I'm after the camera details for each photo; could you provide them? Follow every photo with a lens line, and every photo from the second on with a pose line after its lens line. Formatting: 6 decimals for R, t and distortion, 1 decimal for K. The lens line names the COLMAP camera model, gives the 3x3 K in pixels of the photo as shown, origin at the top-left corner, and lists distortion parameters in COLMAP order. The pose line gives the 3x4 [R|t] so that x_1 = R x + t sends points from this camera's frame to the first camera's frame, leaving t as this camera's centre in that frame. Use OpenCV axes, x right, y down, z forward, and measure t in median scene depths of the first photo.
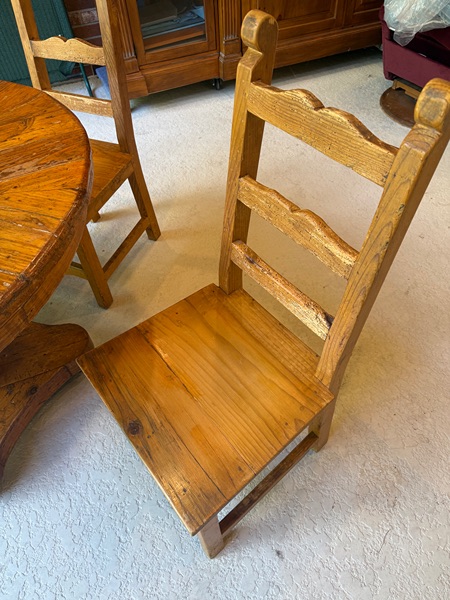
lens RADIAL K [[440.4, 0, 225.0], [0, 440.4, 300.0], [0, 0, 1]] dist [-0.000608, -0.013036]
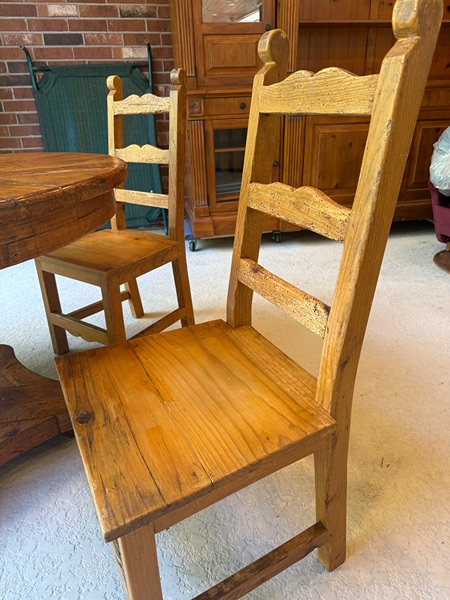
lens RADIAL K [[440.4, 0, 225.0], [0, 440.4, 300.0], [0, 0, 1]] dist [-0.000608, -0.013036]
pose [[0.980523, 0.096286, -0.171186, 0.149463], [-0.160065, 0.896836, -0.412388, 0.336710], [0.113818, 0.431757, 0.894780, 0.163975]]
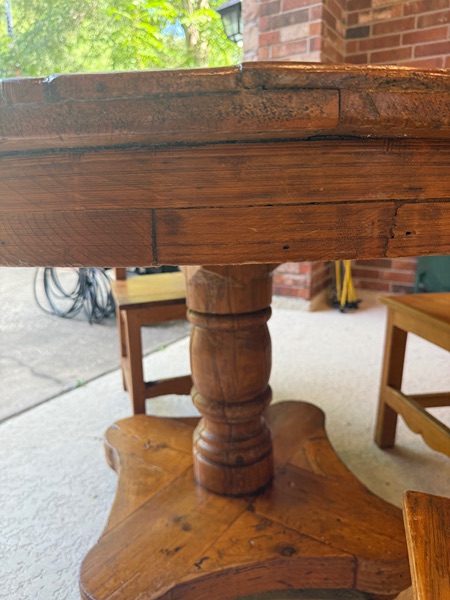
lens RADIAL K [[440.4, 0, 225.0], [0, 440.4, 300.0], [0, 0, 1]] dist [-0.000608, -0.013036]
pose [[0.575125, 0.245493, -0.780362, -0.152511], [-0.644679, 0.723244, -0.247602, 0.209638], [0.503608, 0.645485, 0.574220, 0.542877]]
